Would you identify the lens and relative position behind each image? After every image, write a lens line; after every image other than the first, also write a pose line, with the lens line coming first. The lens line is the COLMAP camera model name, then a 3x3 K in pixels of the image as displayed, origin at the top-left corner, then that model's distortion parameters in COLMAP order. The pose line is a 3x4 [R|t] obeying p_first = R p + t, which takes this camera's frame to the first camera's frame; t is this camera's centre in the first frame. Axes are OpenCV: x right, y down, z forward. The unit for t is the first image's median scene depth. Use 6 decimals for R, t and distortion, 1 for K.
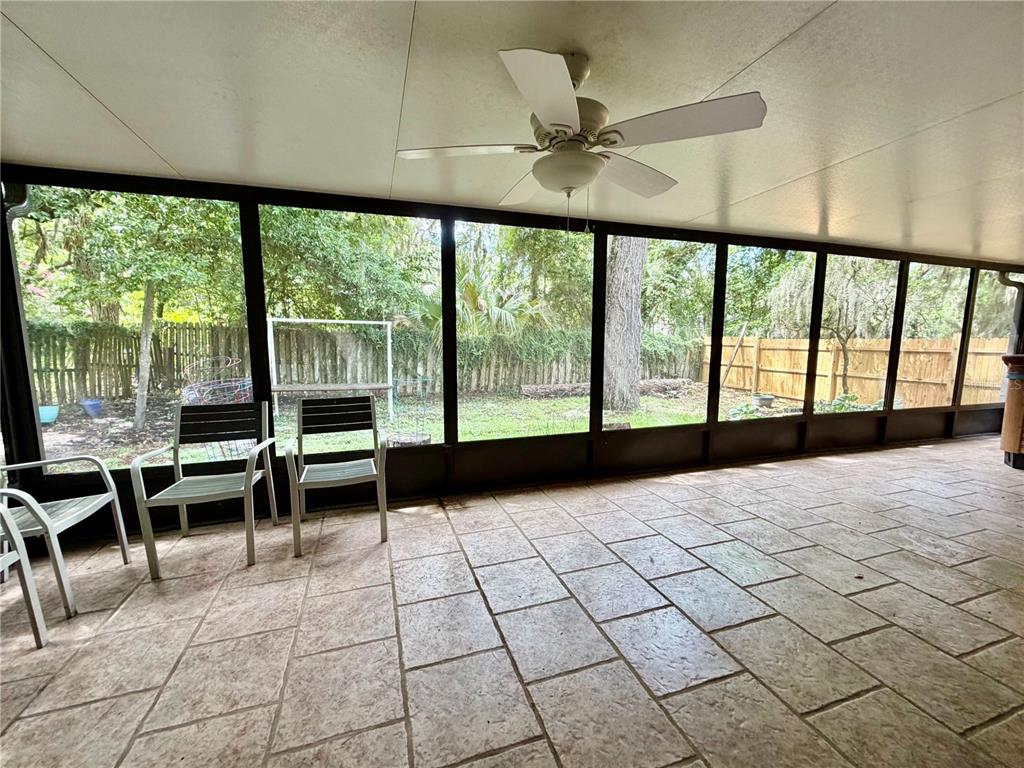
lens RADIAL K [[420.4, 0, 513.0], [0, 420.4, 386.7], [0, 0, 1]] dist [0.001167, 0.000060]
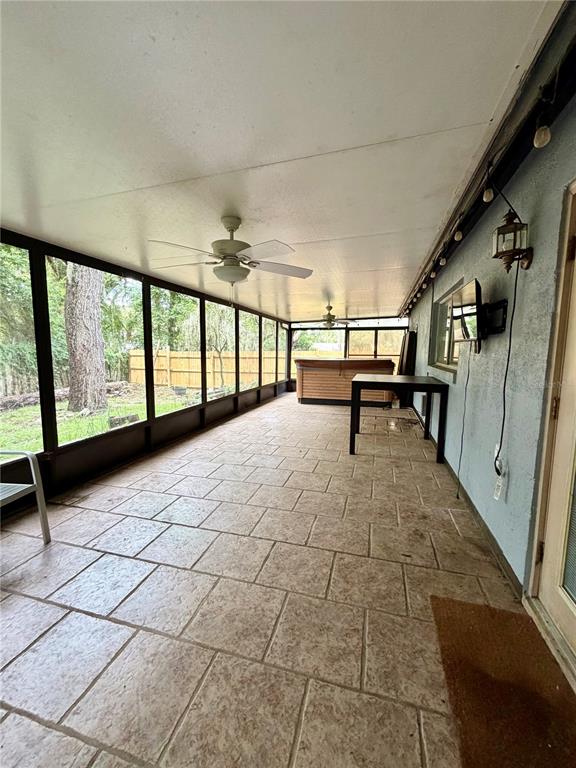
lens RADIAL K [[315.3, 0, 288.0], [0, 315.3, 384.0], [0, 0, 1]] dist [0.001167, 0.000060]
pose [[0.564655, -0.090168, 0.820387, -0.513983], [0.094893, 0.994515, 0.043993, -0.020432], [-0.819854, 0.053008, 0.570114, -0.011246]]
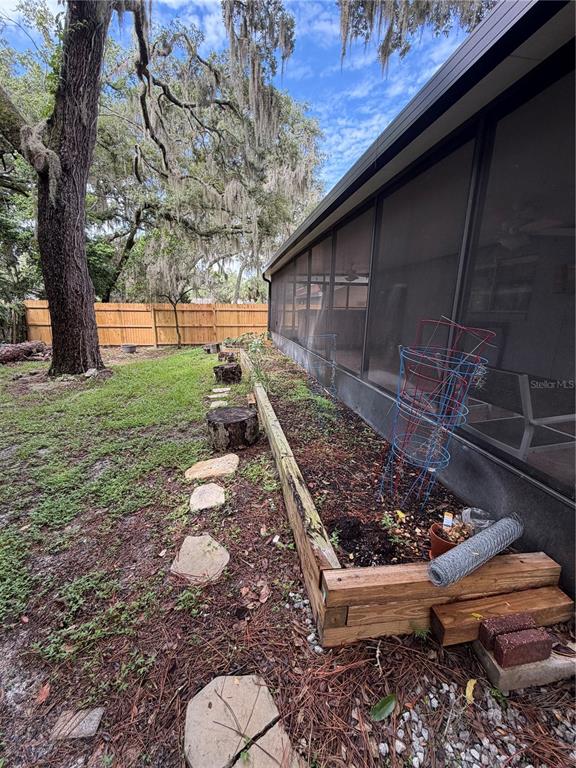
lens RADIAL K [[315.3, 0, 288.0], [0, 315.3, 384.0], [0, 0, 1]] dist [0.001167, 0.000060]
pose [[0.144076, -0.233823, 0.961545, -1.241328], [0.103535, 0.969912, 0.220344, -0.102939], [-0.984136, 0.067807, 0.163949, 1.162687]]
